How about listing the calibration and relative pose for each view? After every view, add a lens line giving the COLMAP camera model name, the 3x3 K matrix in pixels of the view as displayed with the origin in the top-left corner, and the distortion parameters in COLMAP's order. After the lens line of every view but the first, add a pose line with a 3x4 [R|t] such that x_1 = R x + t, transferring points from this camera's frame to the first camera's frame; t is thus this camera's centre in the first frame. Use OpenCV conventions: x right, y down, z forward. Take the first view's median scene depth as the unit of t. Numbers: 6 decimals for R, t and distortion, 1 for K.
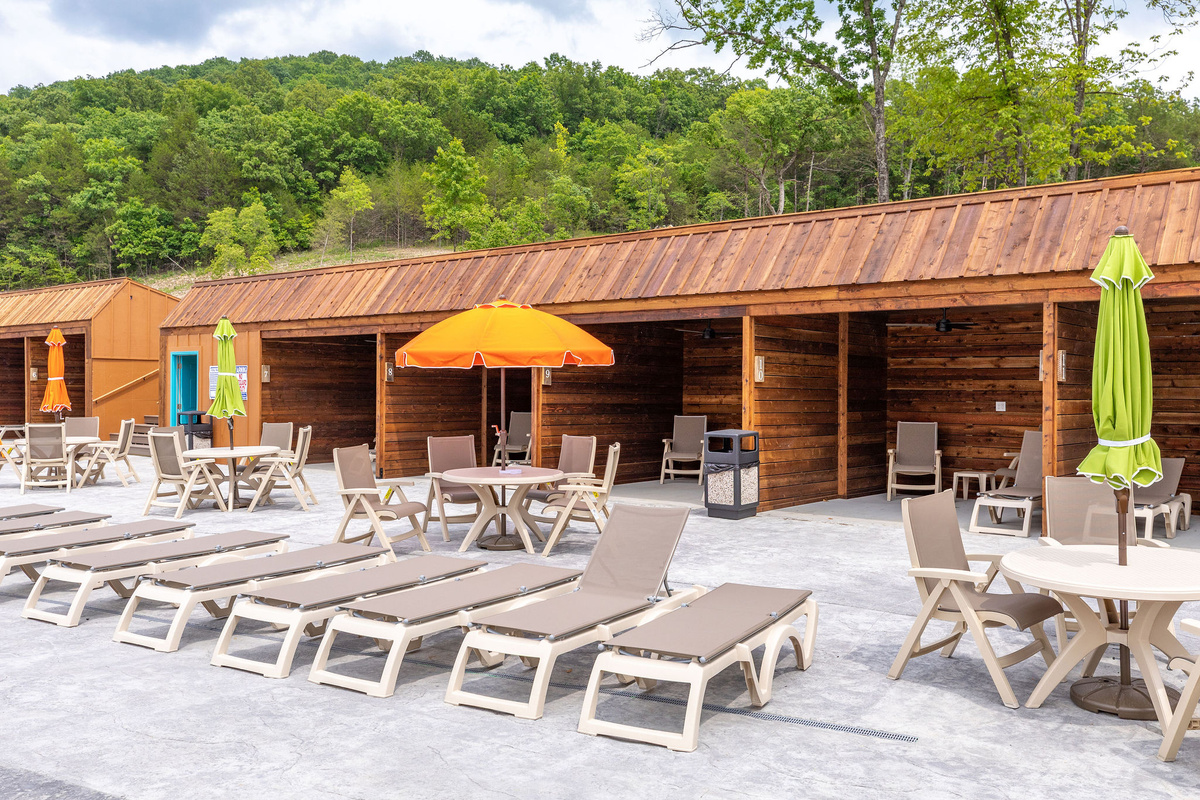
lens RADIAL K [[1027.9, 0, 599.4], [0, 1027.9, 397.8], [0, 0, 1]] dist [0.000627, 0.005236]
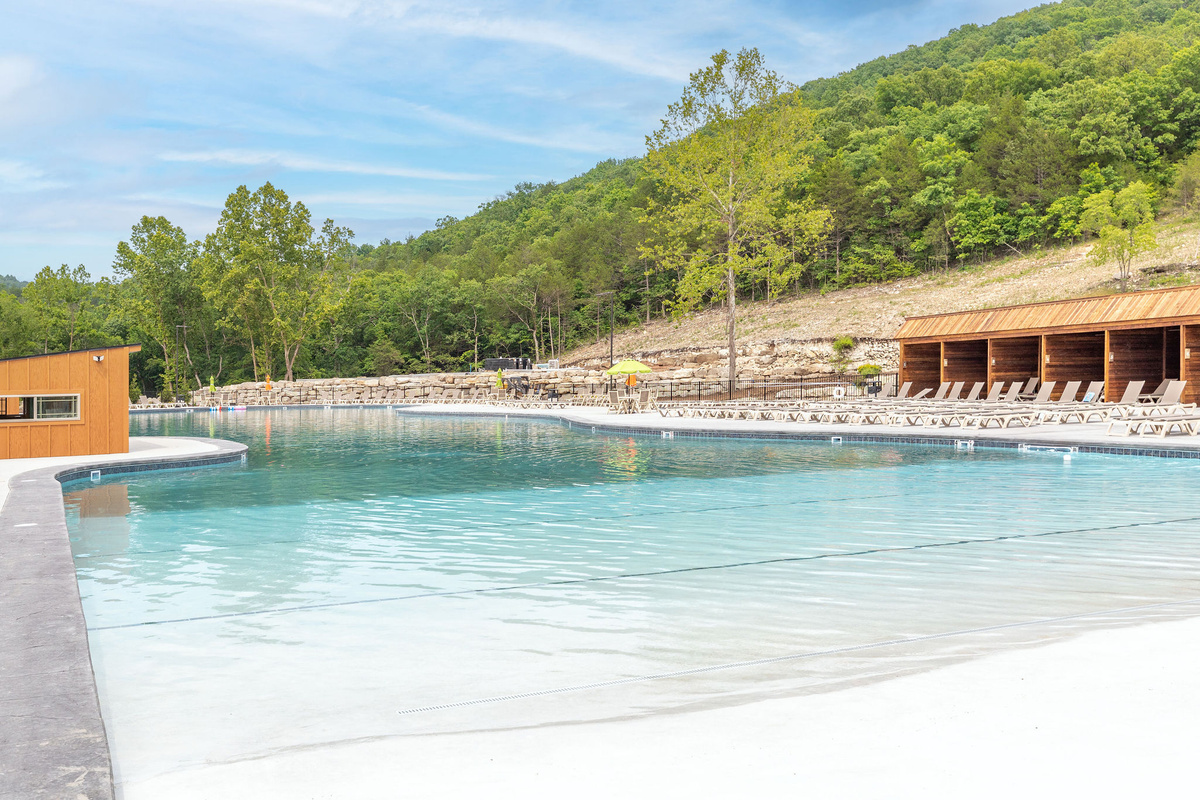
lens RADIAL K [[1098.5, 0, 600.6], [0, 1098.5, 401.0], [0, 0, 1]] dist [-0.016358, 0.000000]
pose [[0.778642, -0.010995, -0.627373, -0.047667], [0.021385, 0.999731, 0.009021, 0.001764], [0.627104, -0.020441, 0.778667, -0.101492]]
